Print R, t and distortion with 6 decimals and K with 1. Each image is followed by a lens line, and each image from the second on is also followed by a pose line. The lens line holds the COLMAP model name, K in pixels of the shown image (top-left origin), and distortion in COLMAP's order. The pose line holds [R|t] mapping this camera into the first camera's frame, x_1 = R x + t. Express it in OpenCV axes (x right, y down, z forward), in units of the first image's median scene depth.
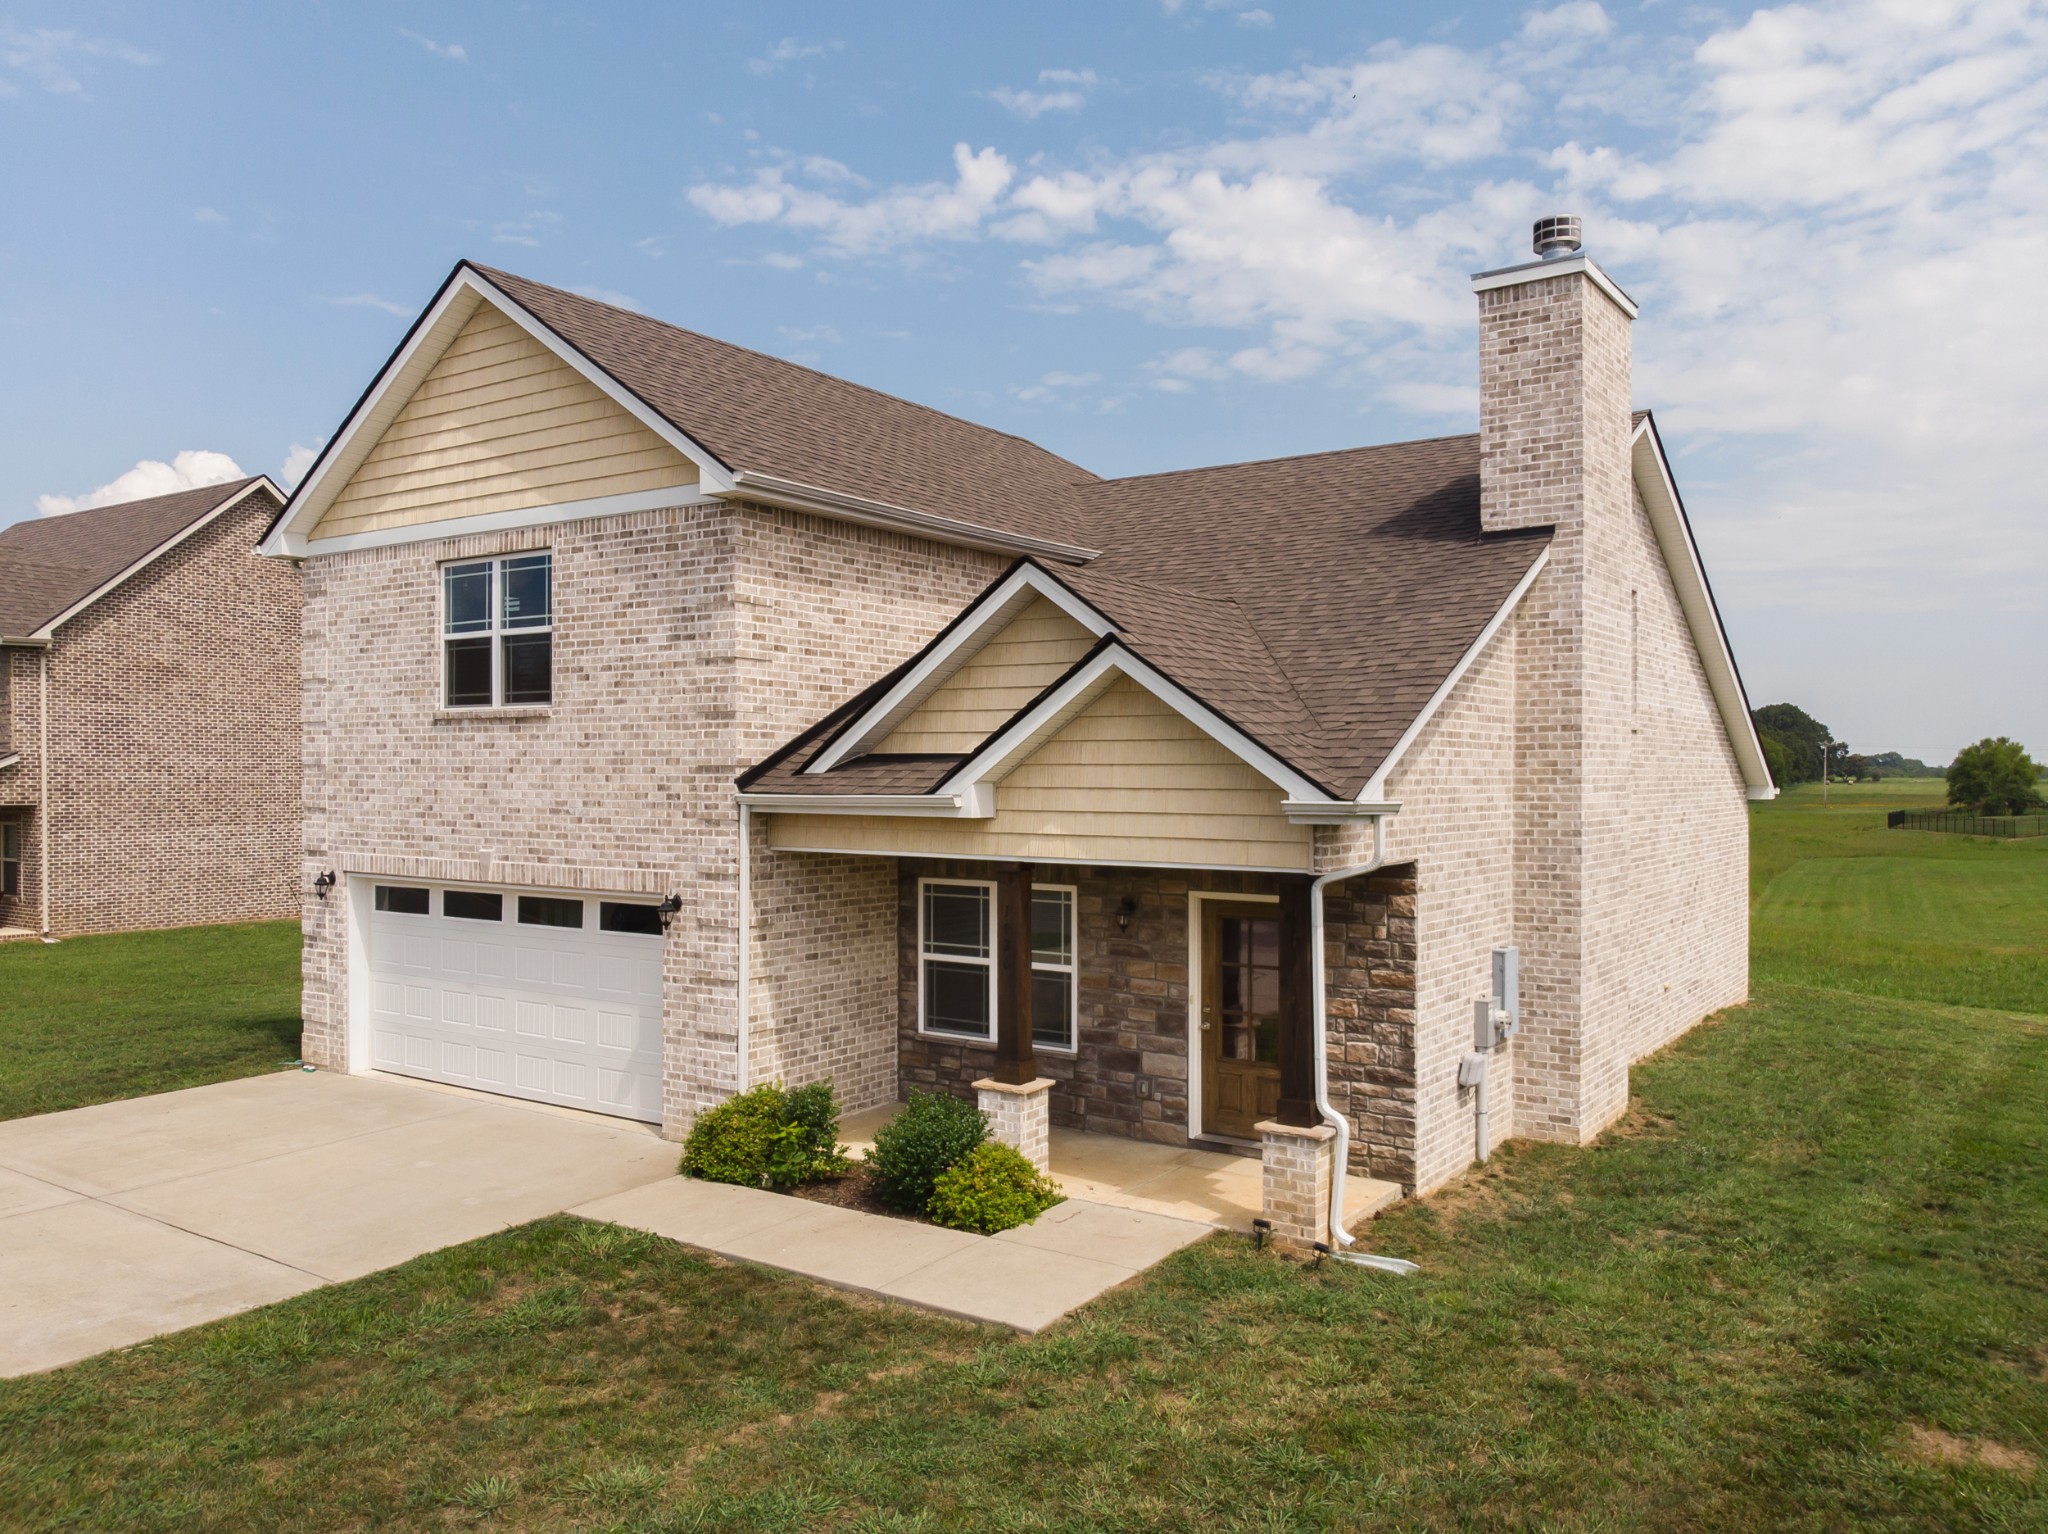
lens RADIAL K [[1495.5, 0, 1036.2], [0, 1495.5, 800.1], [0, 0, 1]] dist [0.004562, 0.001513]
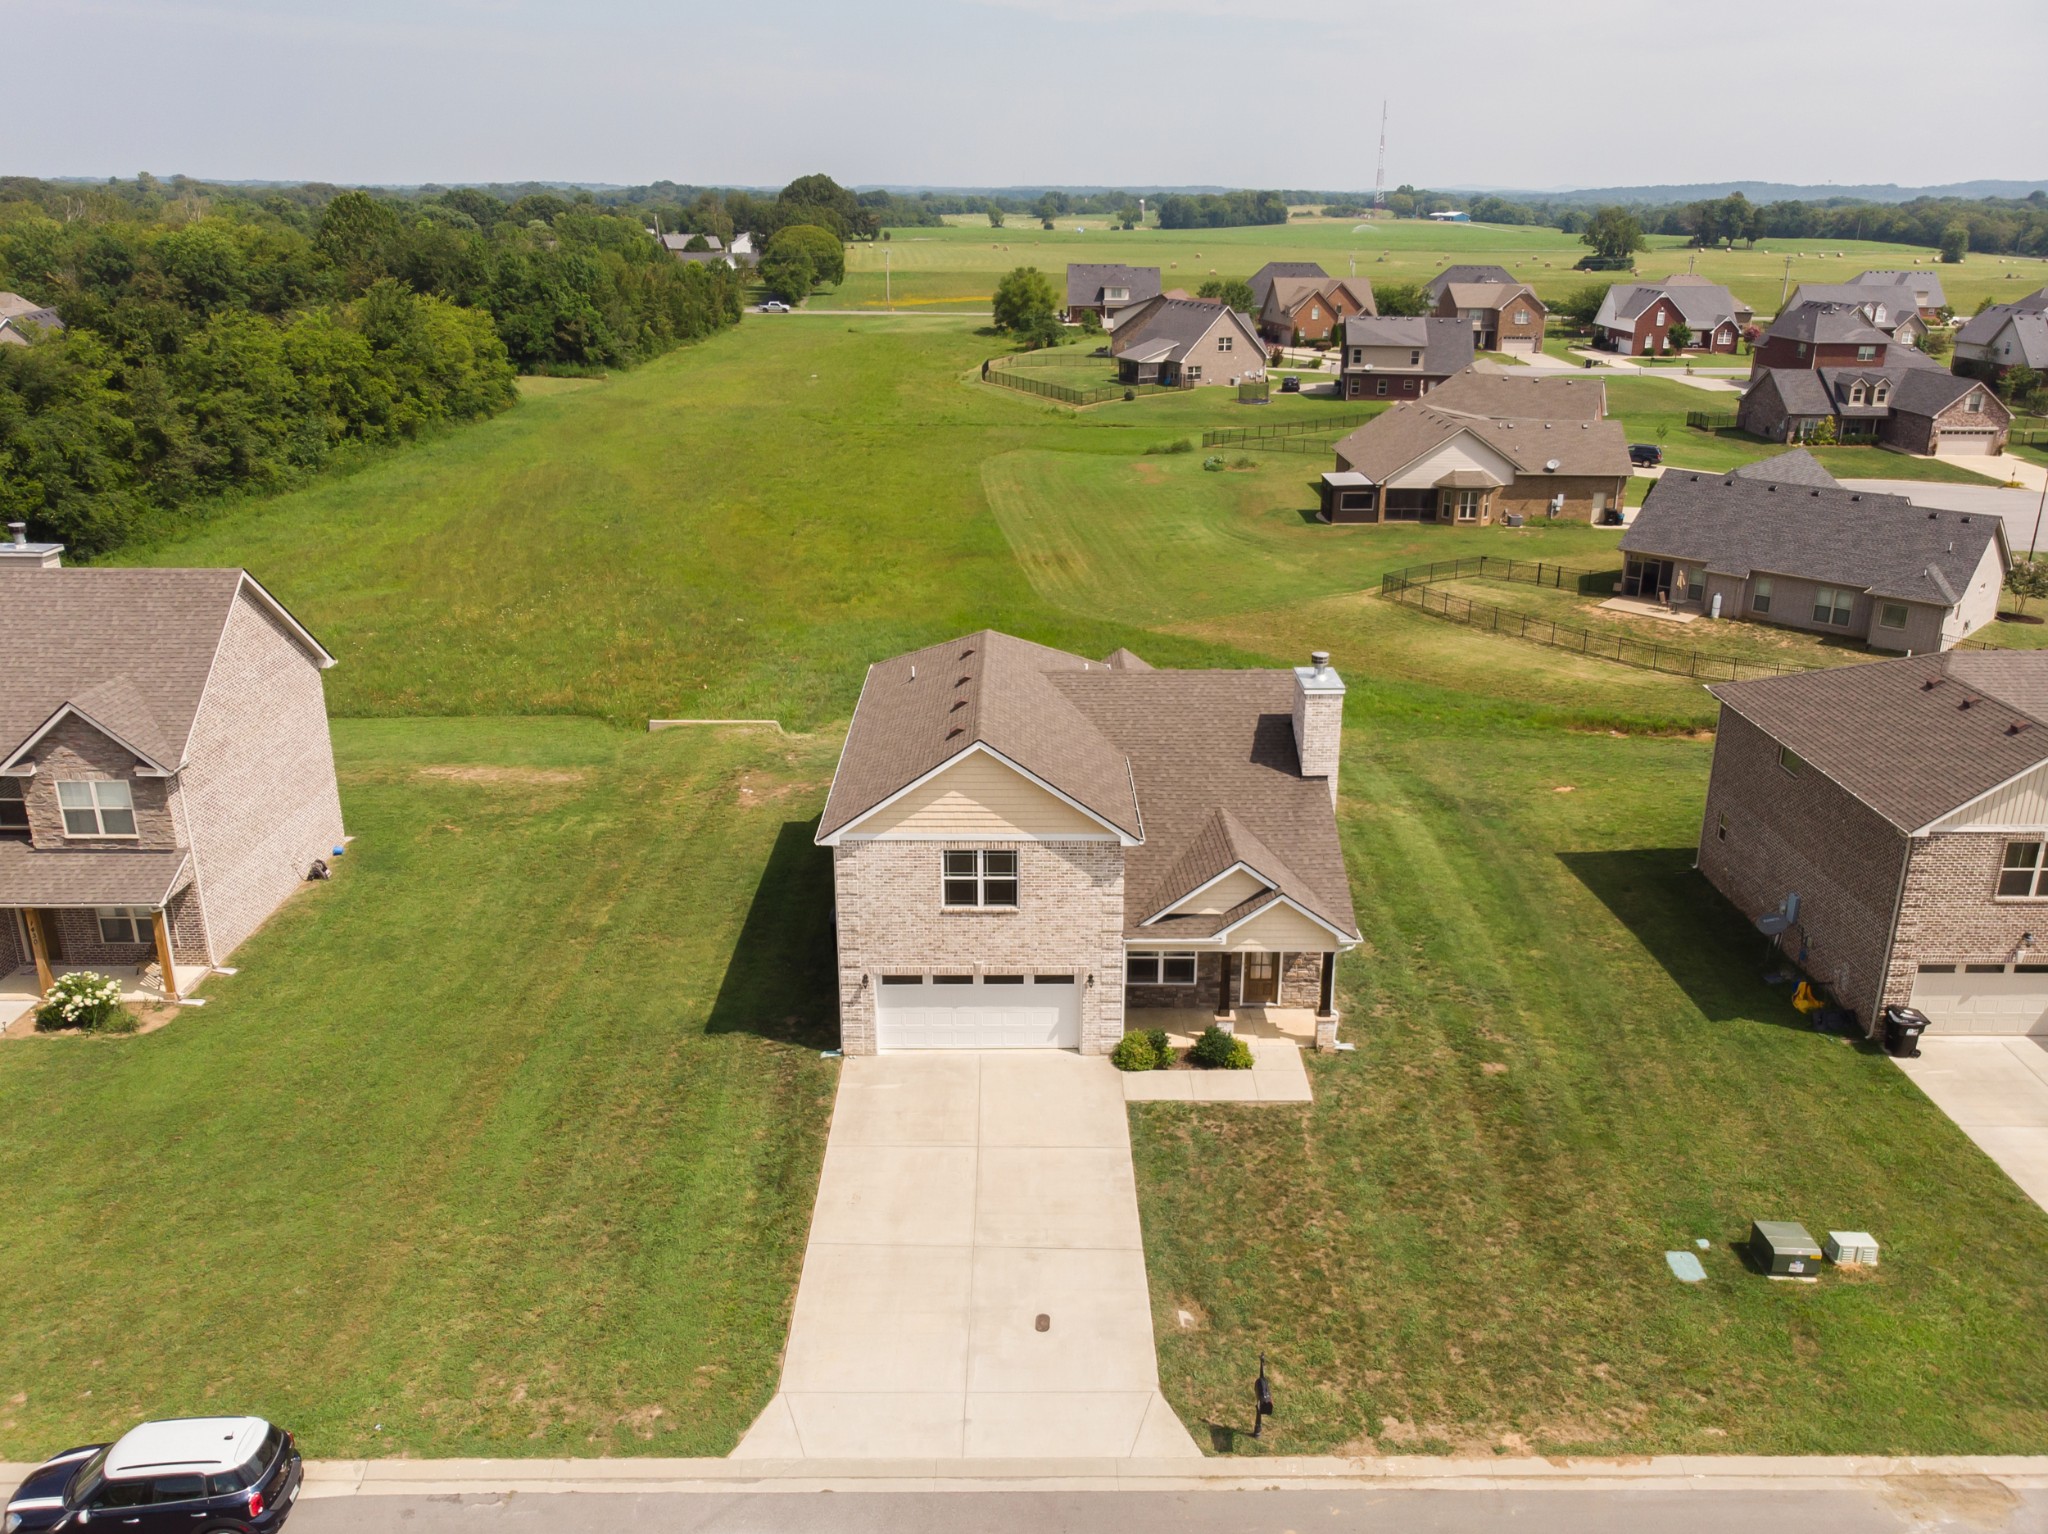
lens RADIAL K [[1540.0, 0, 1054.9], [0, 1540.0, 721.3], [0, 0, 1]] dist [0.001577, 0.007879]
pose [[0.818361, -0.174879, 0.547451, -1.685256], [0.001792, 0.953350, 0.301861, -1.174887], [-0.574701, -0.246050, 0.780498, -0.983506]]
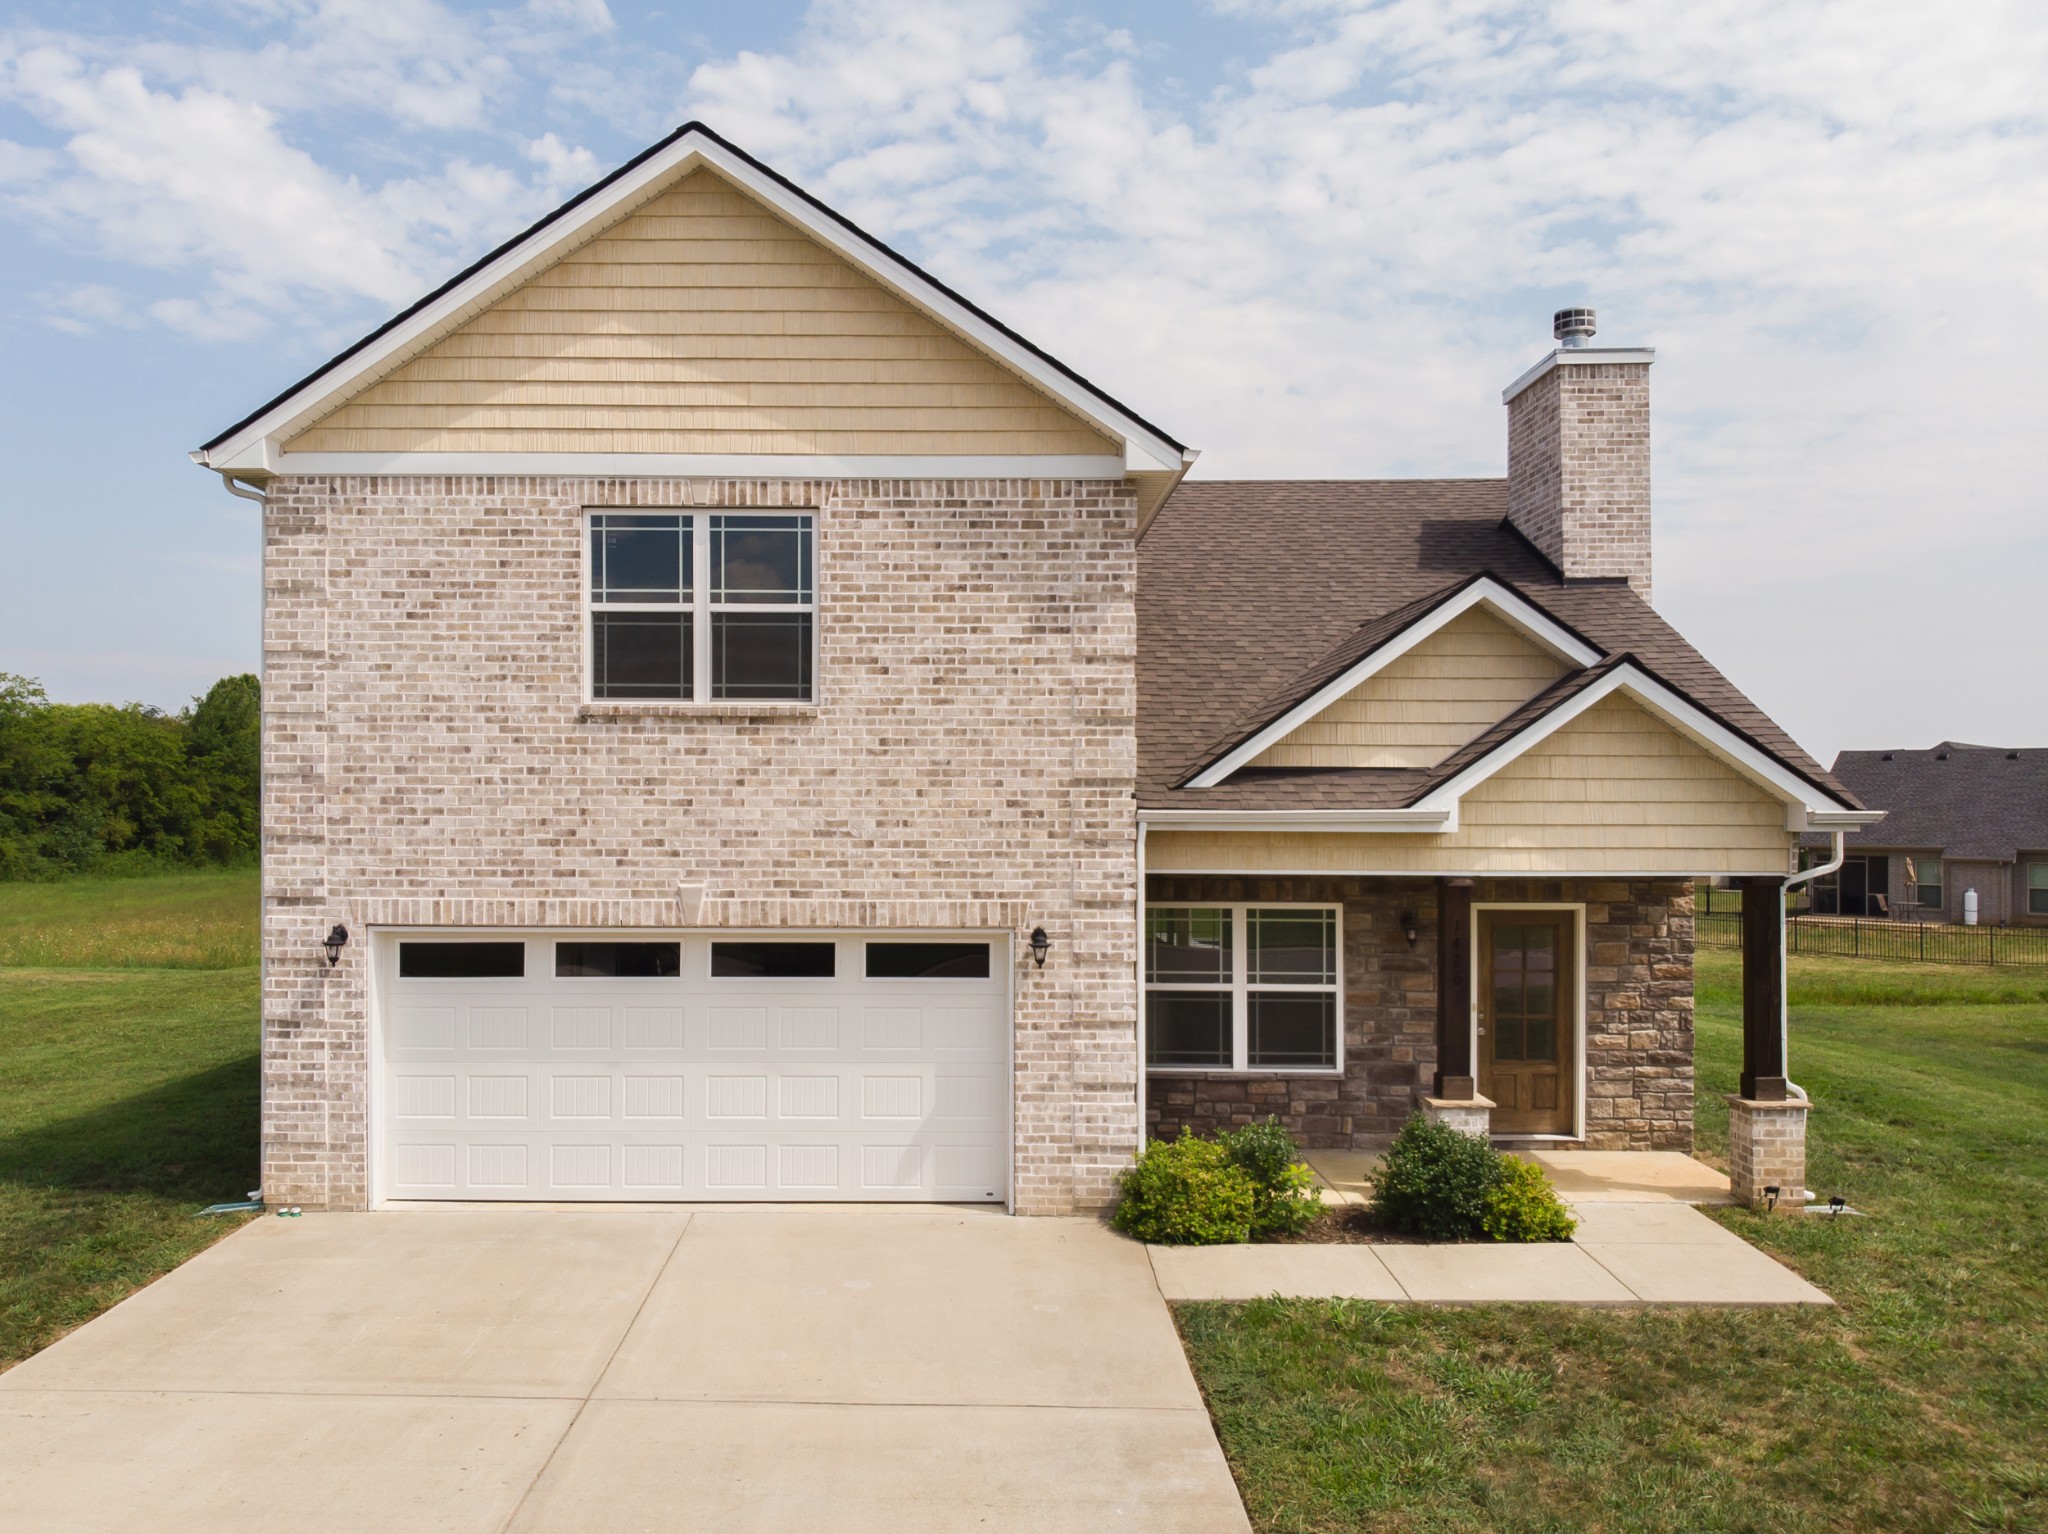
lens RADIAL K [[1637.4, 0, 973.1], [0, 1637.4, 808.8], [0, 0, 1]] dist [0.002202, -0.003925]
pose [[0.831307, -0.001735, 0.555811, -0.778161], [0.009273, 0.999899, -0.010749, 0.004383], [-0.555736, 0.014090, 0.831239, 0.230220]]
